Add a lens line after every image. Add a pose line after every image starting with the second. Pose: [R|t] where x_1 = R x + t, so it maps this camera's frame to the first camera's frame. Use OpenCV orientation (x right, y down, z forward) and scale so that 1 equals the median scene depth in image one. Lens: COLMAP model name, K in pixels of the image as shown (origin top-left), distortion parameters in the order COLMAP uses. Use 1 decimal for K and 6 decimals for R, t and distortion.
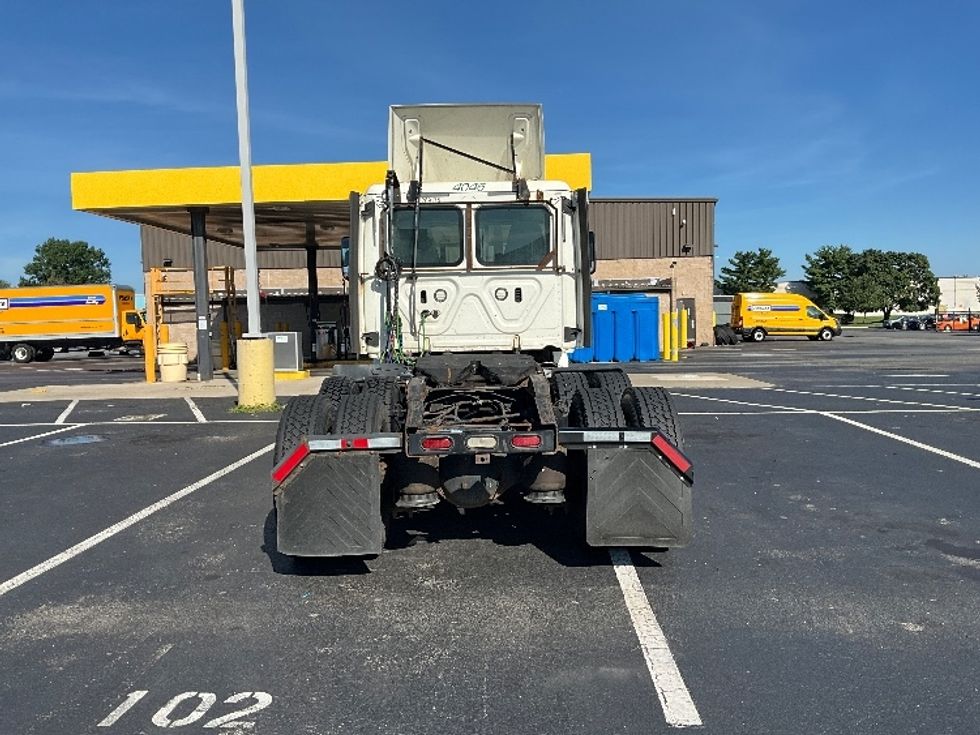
lens RADIAL K [[811.8, 0, 490.0], [0, 811.8, 367.5], [0, 0, 1]] dist [0.015054, -0.000179]
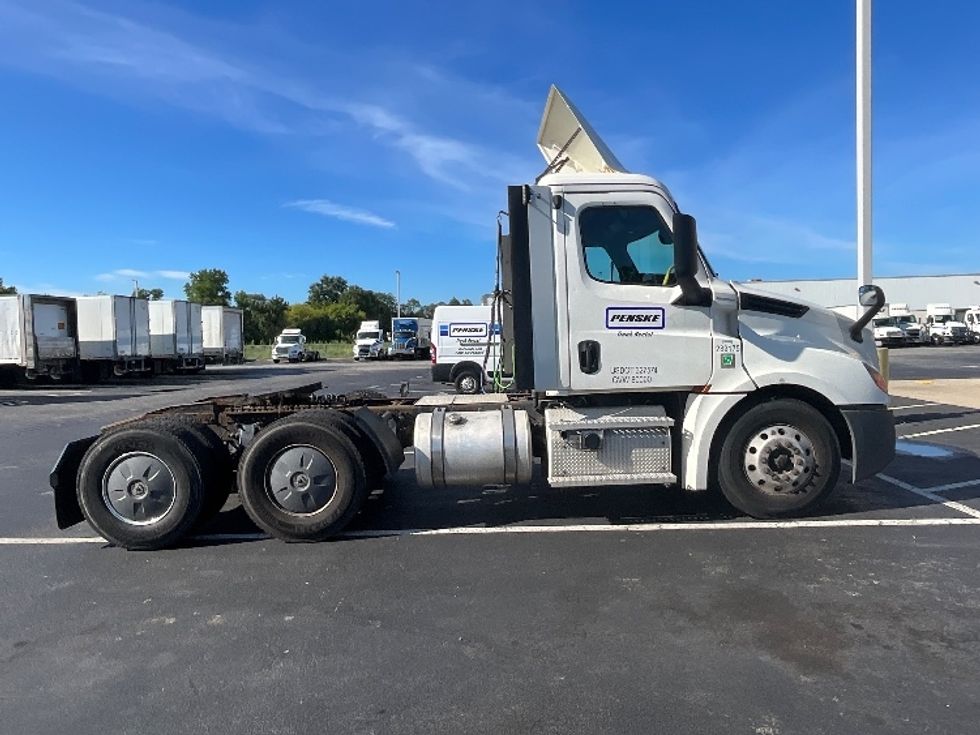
lens RADIAL K [[619.7, 0, 490.0], [0, 619.7, 367.5], [0, 0, 1]] dist [-0.004013, -0.000659]
pose [[-0.029389, 0.067960, -0.997255, 0.704084], [-0.021385, 0.997415, 0.068601, -0.085209], [0.999339, 0.023343, -0.027860, 0.974691]]
